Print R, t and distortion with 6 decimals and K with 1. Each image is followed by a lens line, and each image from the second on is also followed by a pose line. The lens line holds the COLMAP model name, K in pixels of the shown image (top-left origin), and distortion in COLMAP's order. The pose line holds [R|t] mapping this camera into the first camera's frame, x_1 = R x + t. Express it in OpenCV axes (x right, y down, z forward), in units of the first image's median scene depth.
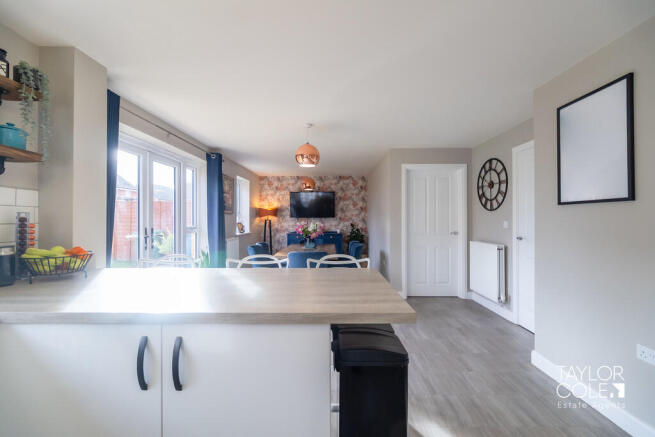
lens RADIAL K [[285.4, 0, 331.5], [0, 285.4, 218.3], [0, 0, 1]] dist [-0.001640, -0.000205]
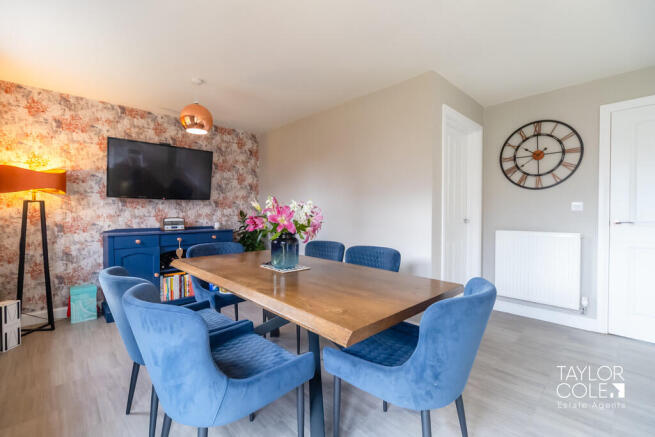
lens RADIAL K [[285.4, 0, 330.1], [0, 285.4, 217.3], [0, 0, 1]] dist [-0.001640, -0.000205]
pose [[0.716251, -0.010819, 0.697758, -0.203719], [-0.001572, 0.999852, 0.017117, 0.020035], [-0.697841, -0.013357, 0.716129, 0.456227]]
